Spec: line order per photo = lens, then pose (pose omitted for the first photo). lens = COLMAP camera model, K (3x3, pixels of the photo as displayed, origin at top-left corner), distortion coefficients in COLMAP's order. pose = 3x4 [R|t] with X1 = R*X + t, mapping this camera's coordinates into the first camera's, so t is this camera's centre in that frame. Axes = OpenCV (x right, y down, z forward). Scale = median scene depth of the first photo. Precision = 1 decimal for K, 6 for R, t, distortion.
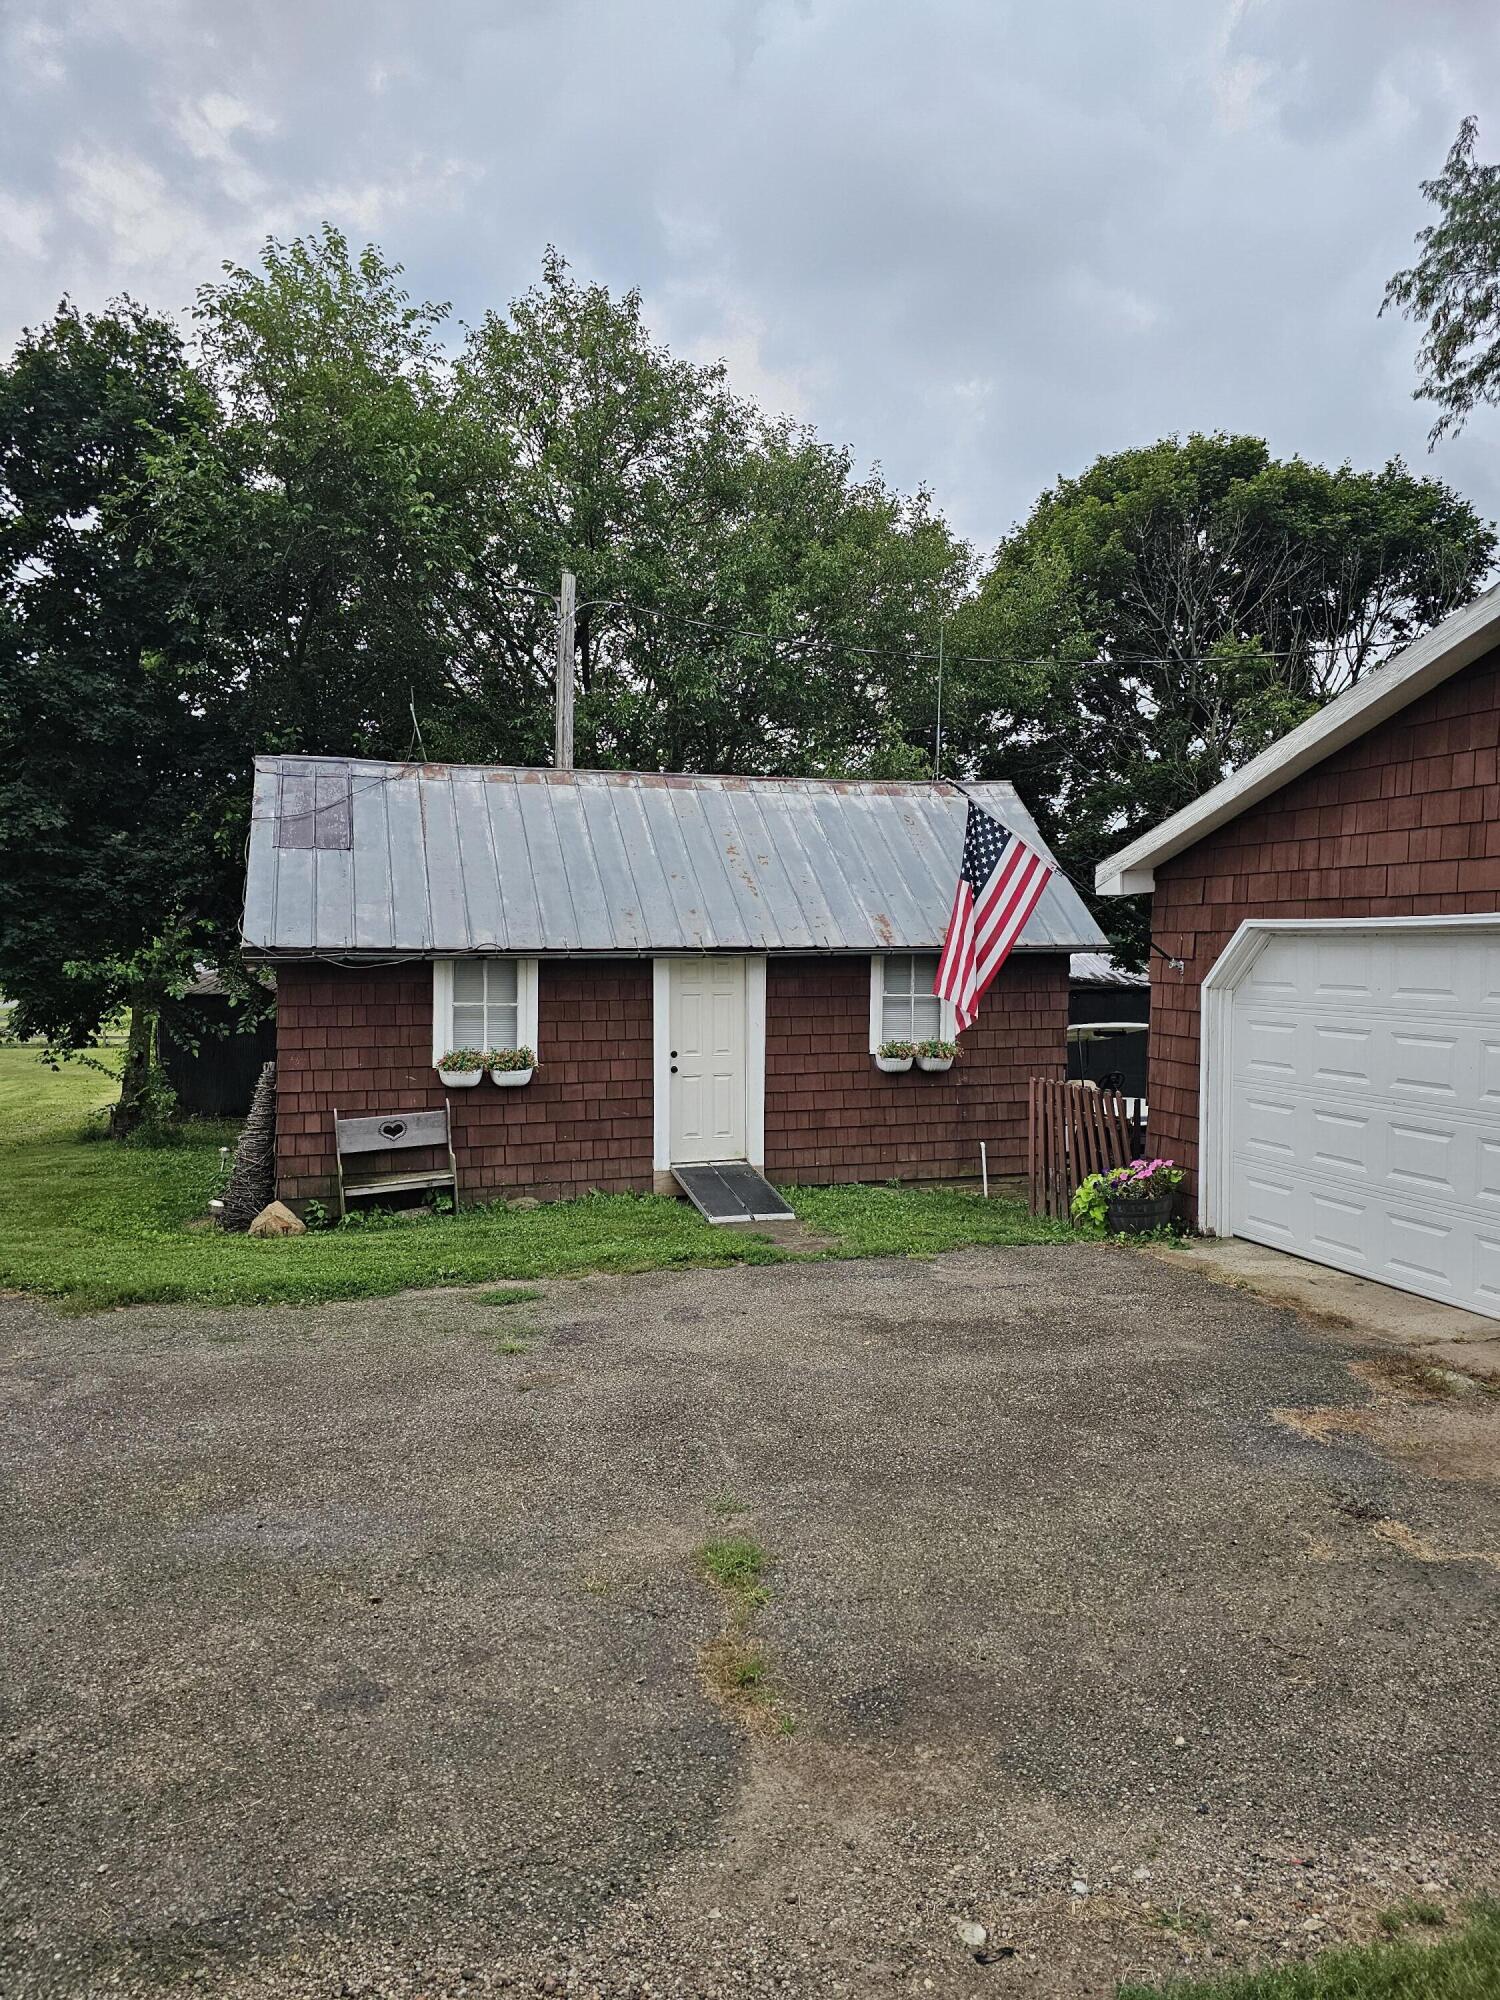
lens RADIAL K [[1348.3, 0, 763.1], [0, 1348.3, 1007.7], [0, 0, 1]] dist [0.062921, -0.051848]
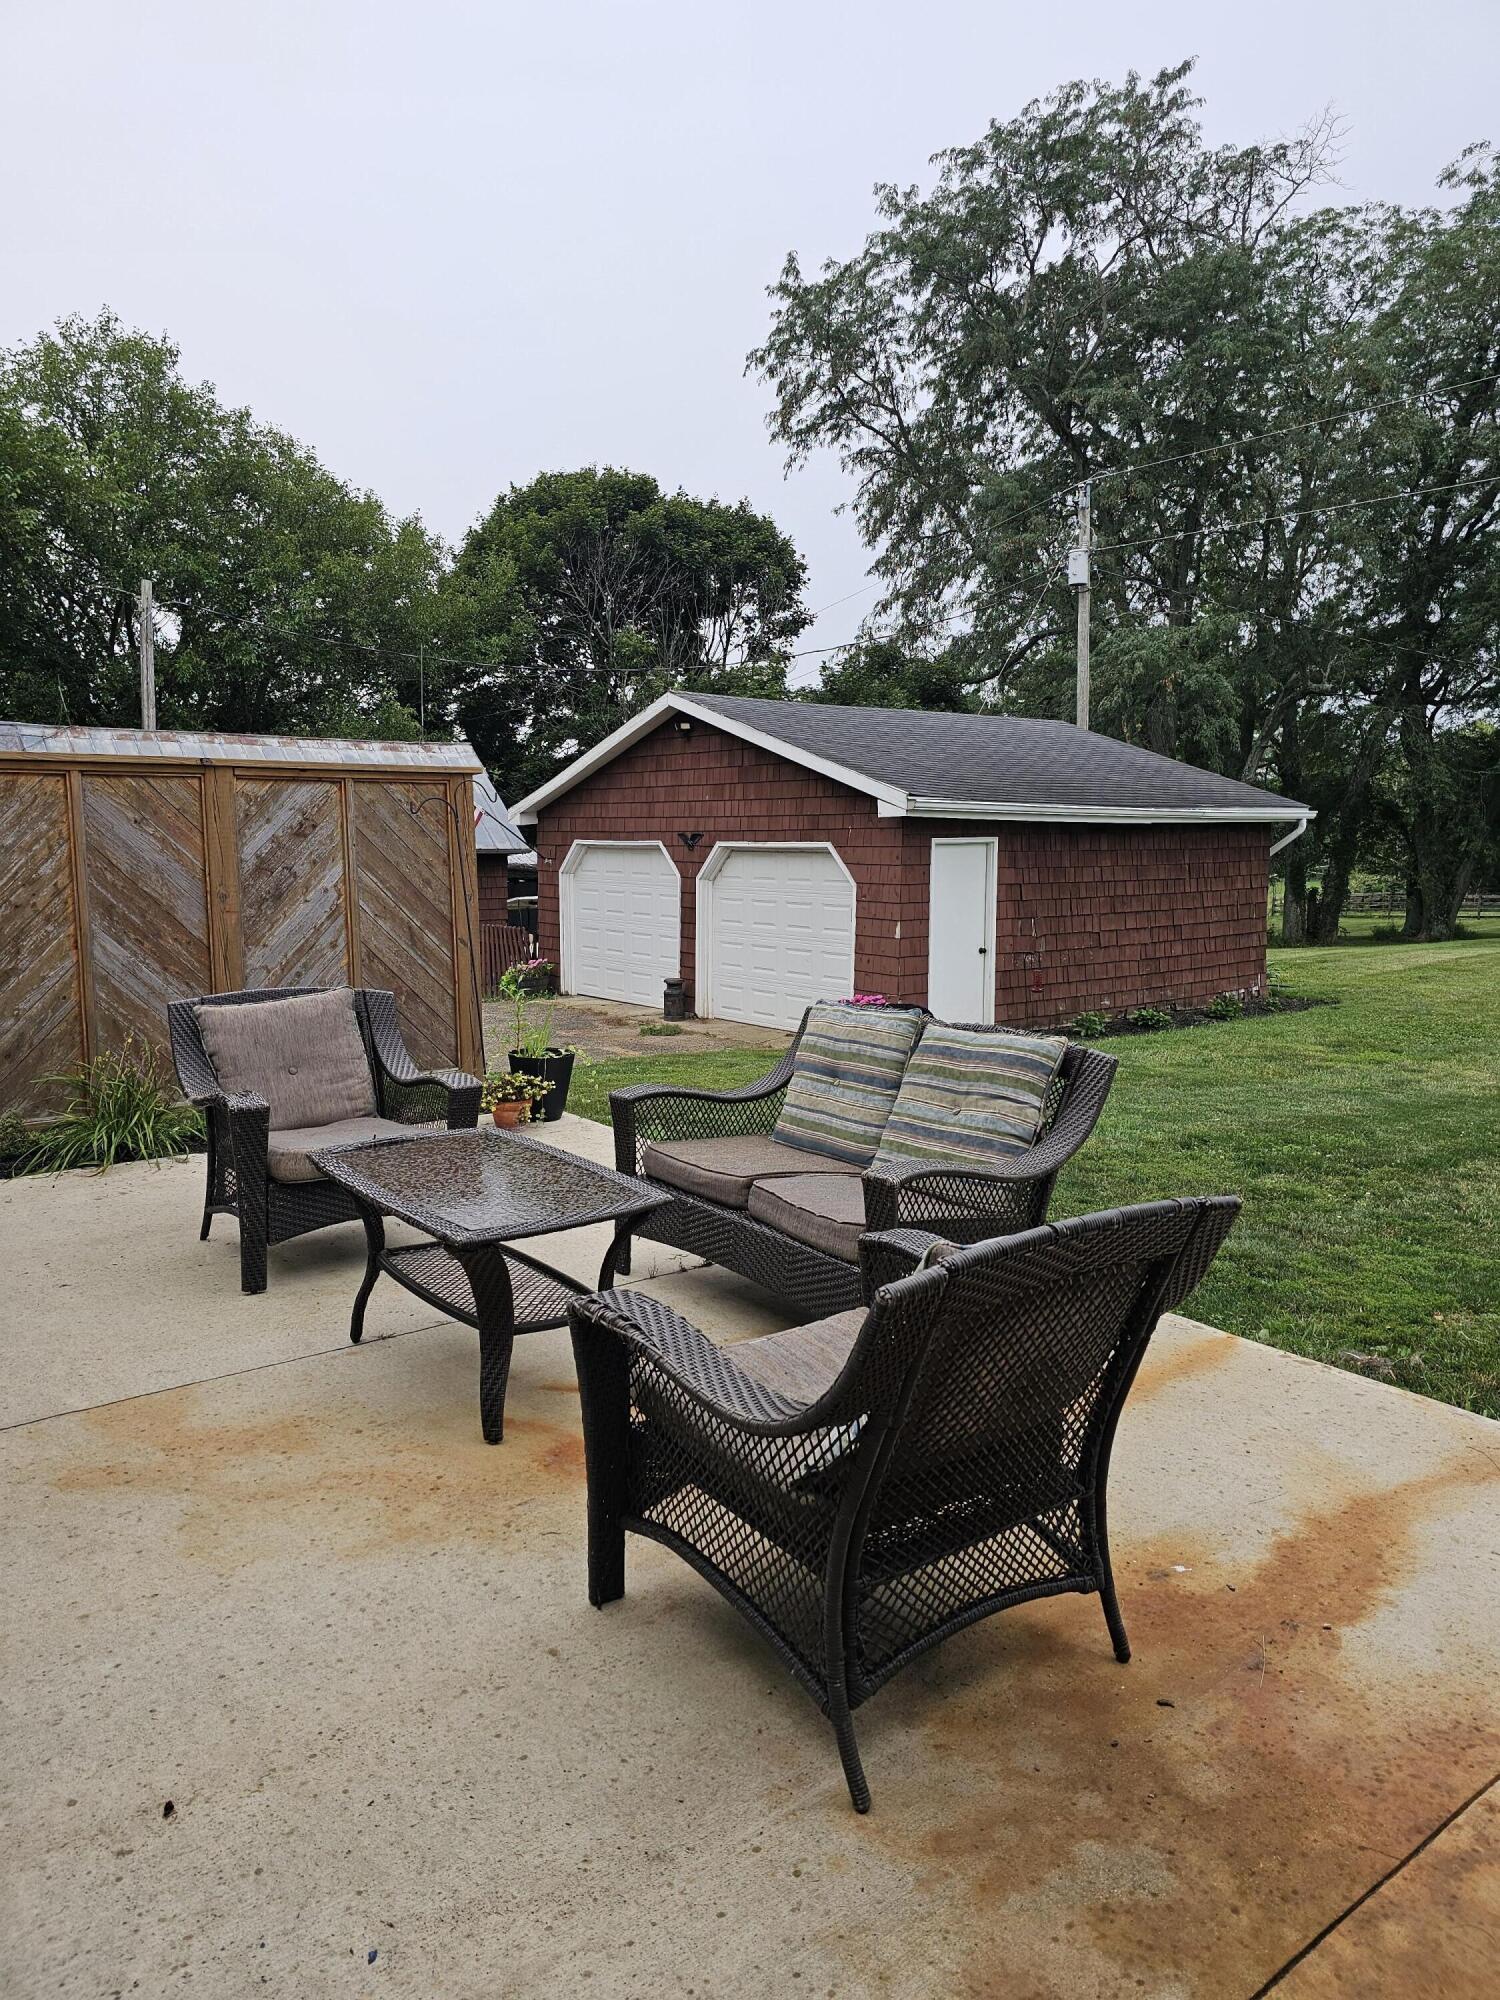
lens RADIAL K [[1348.3, 0, 764.7], [0, 1348.3, 998.7], [0, 0, 1]] dist [0.062921, -0.051848]
pose [[0.934609, -0.041059, 0.353300, -0.040833], [0.014578, 0.996902, 0.077291, 0.008003], [-0.355378, -0.067087, 0.932312, -0.373259]]
